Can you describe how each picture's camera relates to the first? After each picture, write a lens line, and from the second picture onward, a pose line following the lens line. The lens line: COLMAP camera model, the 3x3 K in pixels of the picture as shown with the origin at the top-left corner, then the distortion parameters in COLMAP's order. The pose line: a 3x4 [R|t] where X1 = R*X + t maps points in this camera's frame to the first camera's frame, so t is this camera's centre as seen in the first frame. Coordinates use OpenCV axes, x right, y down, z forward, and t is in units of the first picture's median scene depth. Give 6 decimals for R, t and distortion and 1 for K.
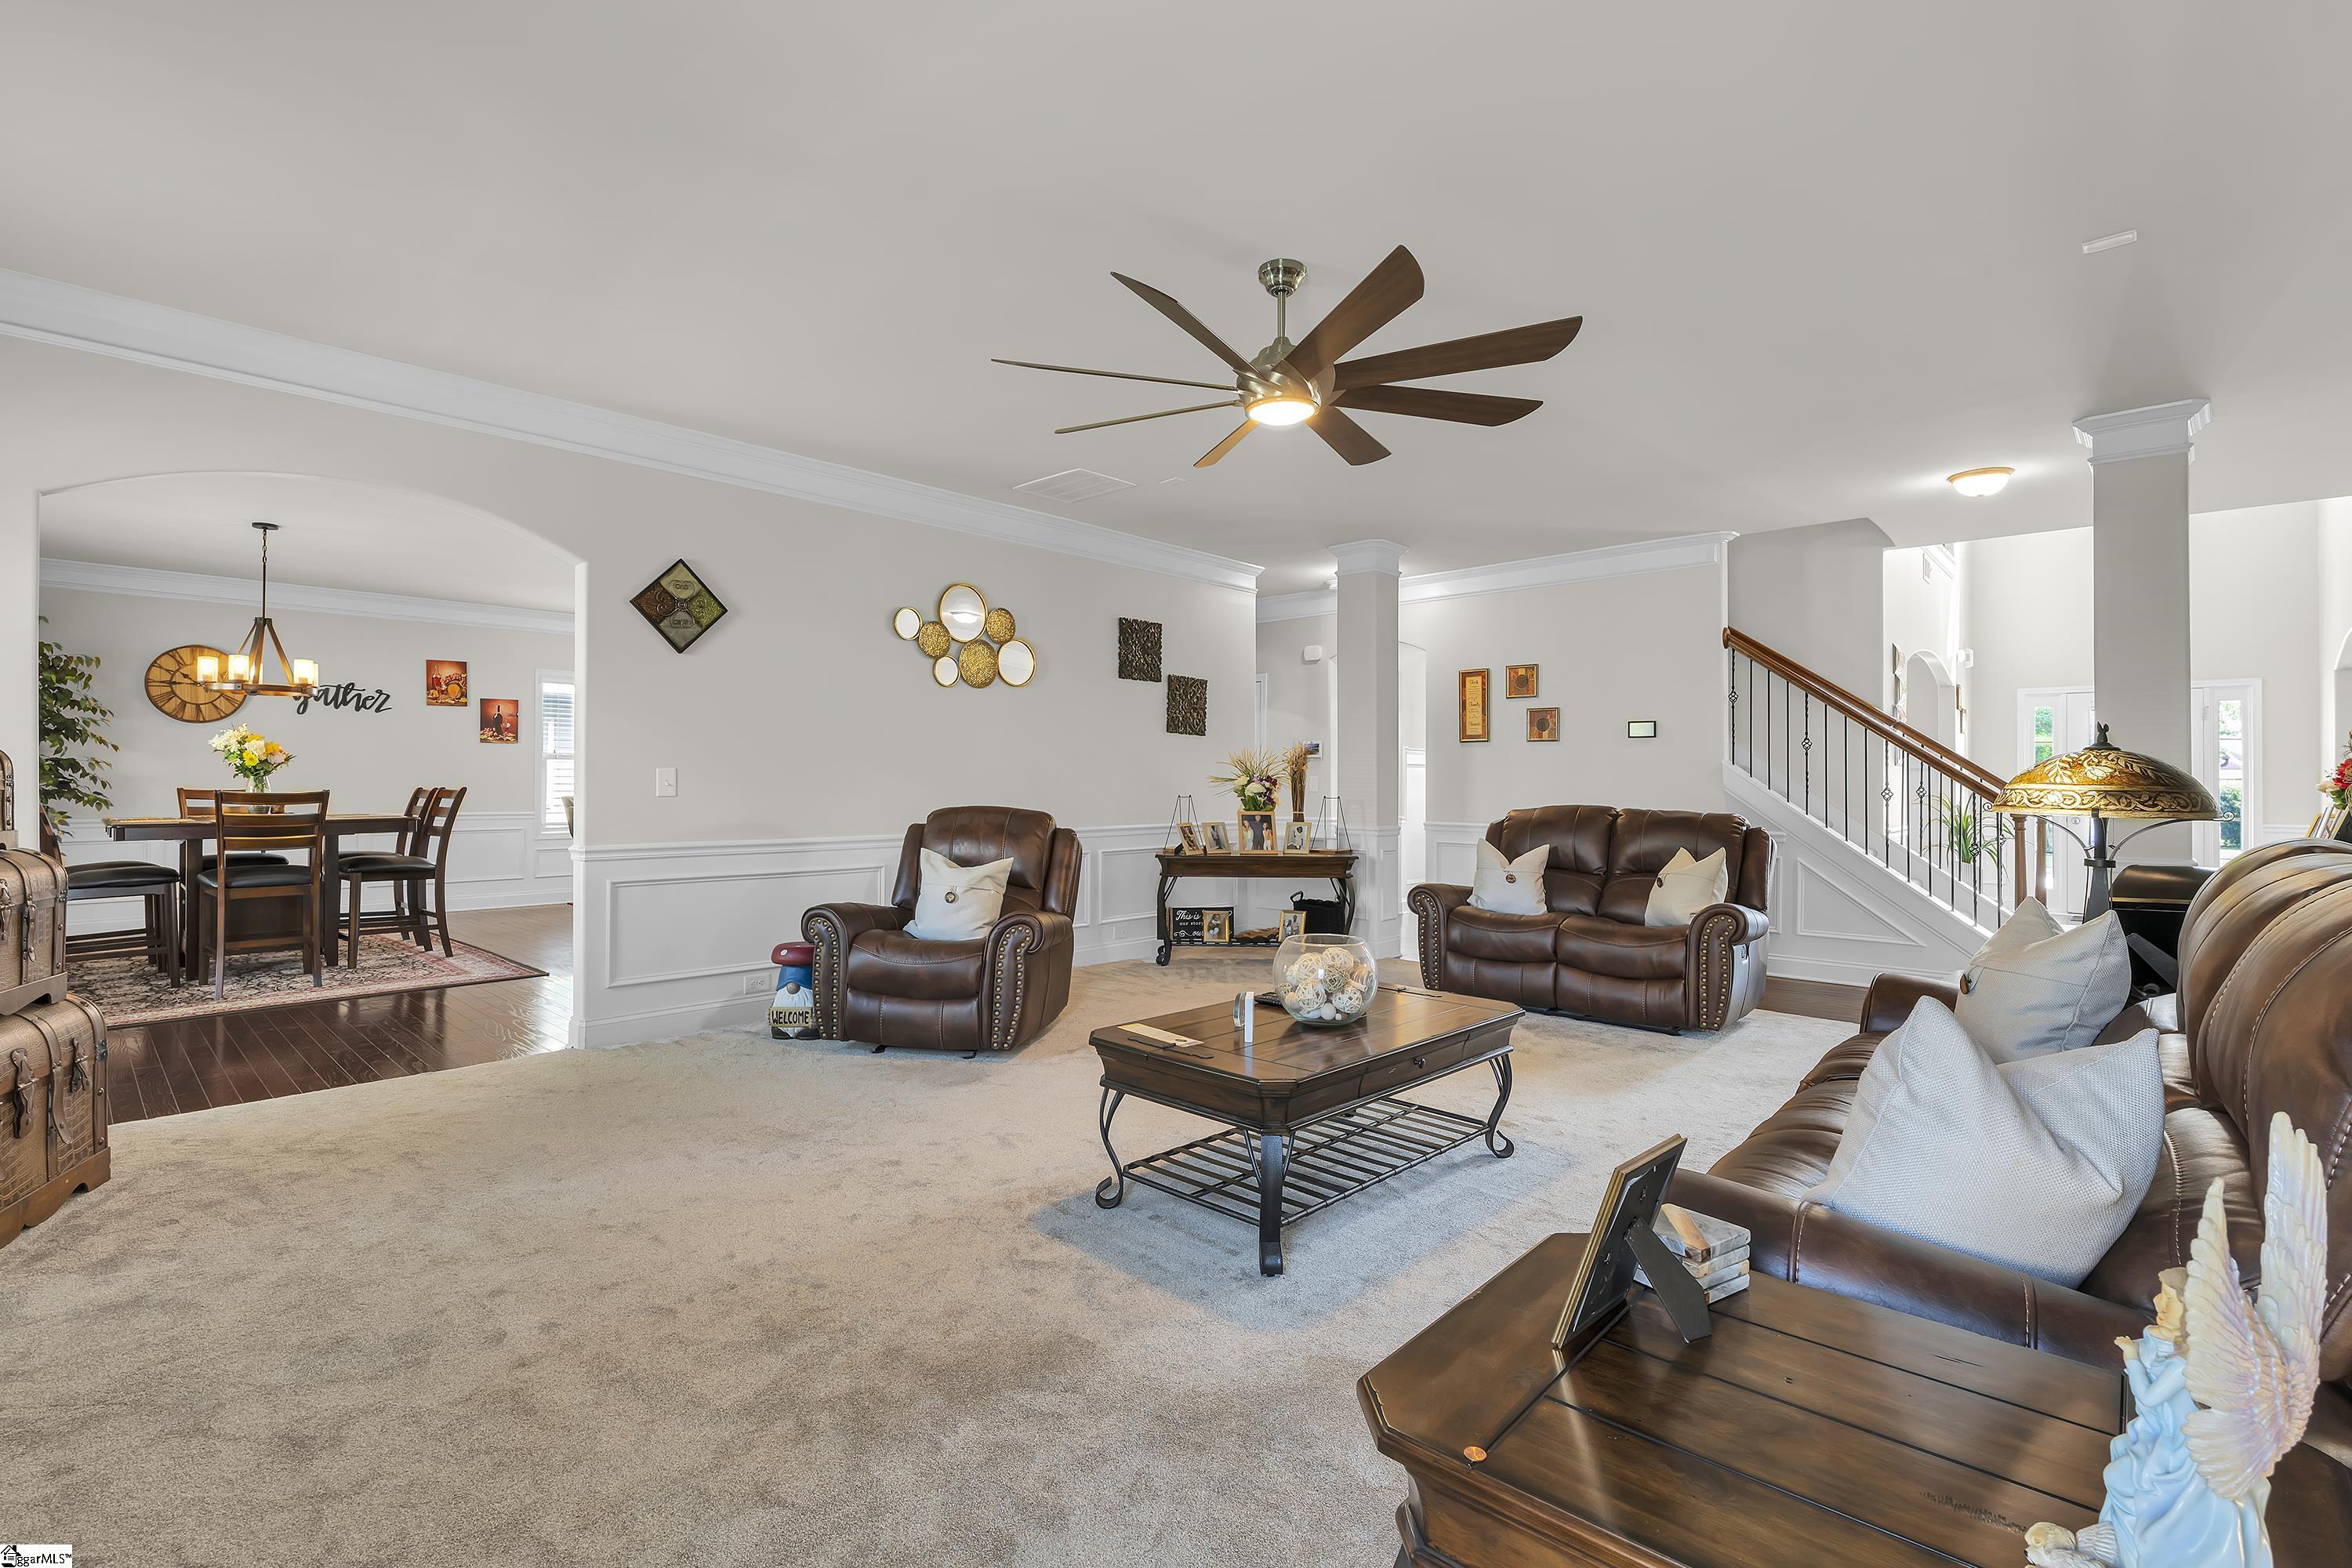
lens RADIAL K [[1046.1, 0, 1182.0], [0, 1046.1, 778.1], [0, 0, 1]] dist [-0.002311, -0.000819]
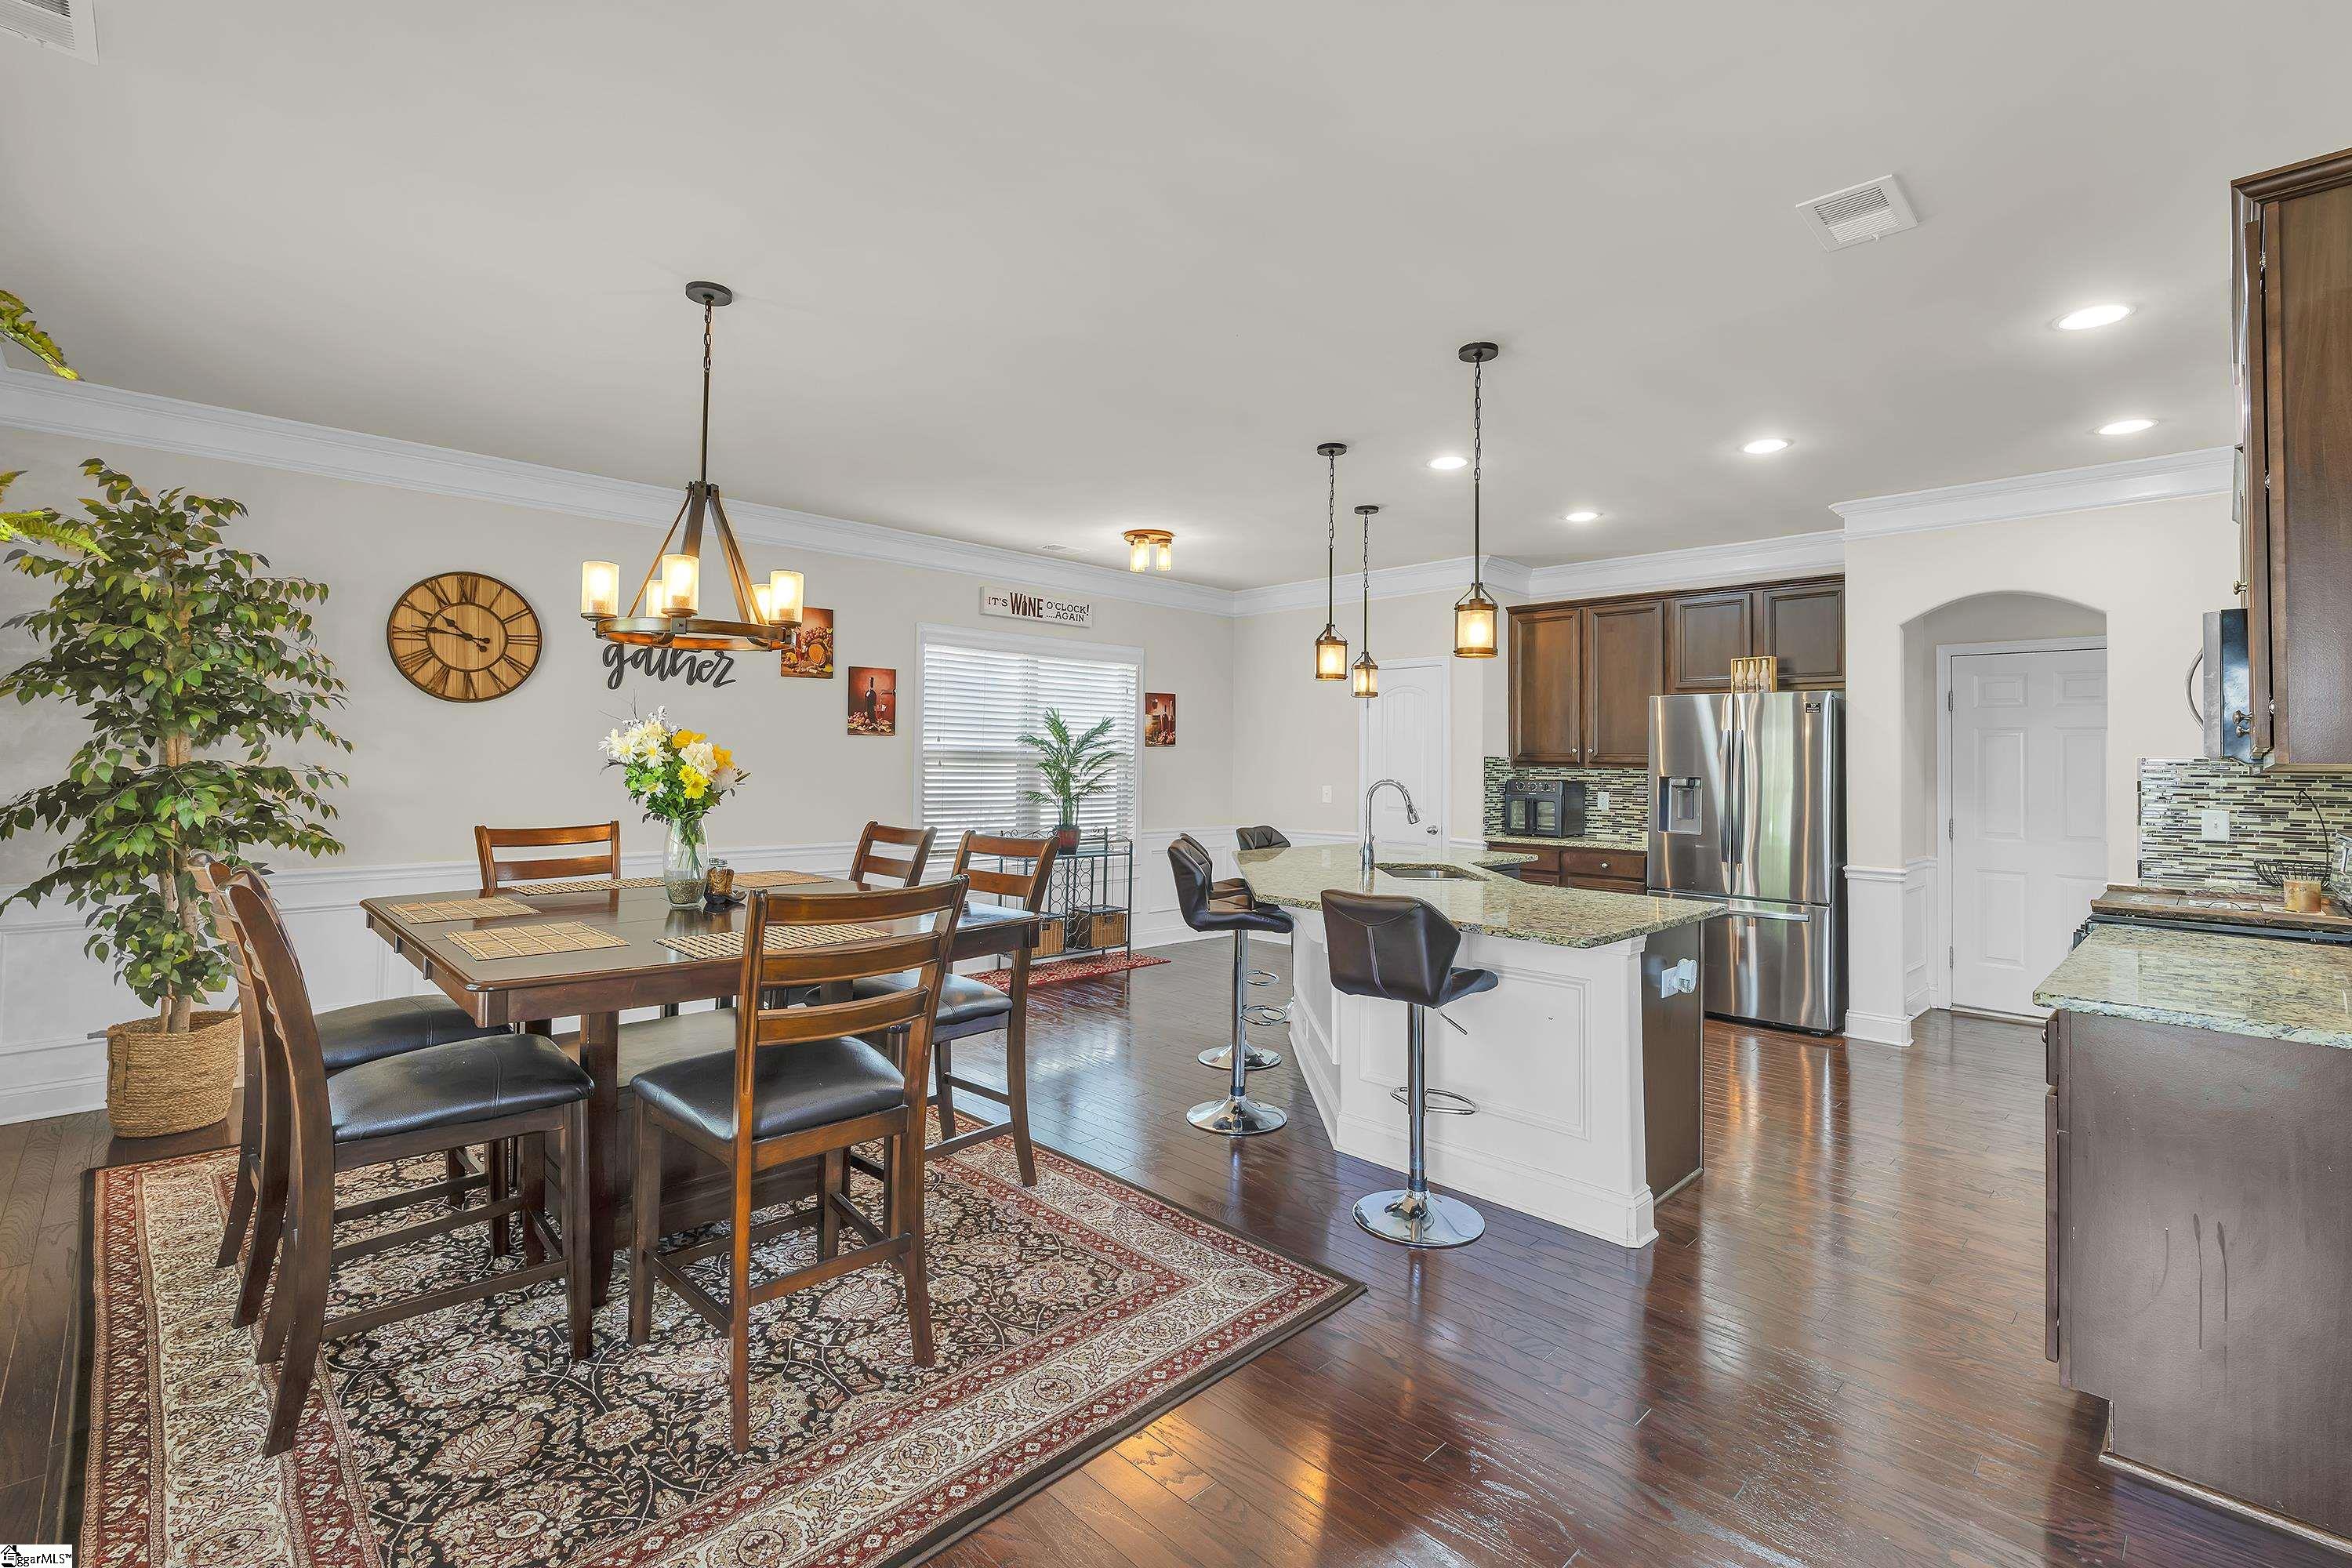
lens RADIAL K [[1046.1, 0, 1196.3], [0, 1046.1, 742.6], [0, 0, 1]] dist [-0.002311, -0.000819]
pose [[0.998983, 0.007204, -0.044503, -0.545545], [-0.007938, 0.999835, -0.016339, -0.025693], [0.044378, 0.016676, 0.998876, 0.462238]]
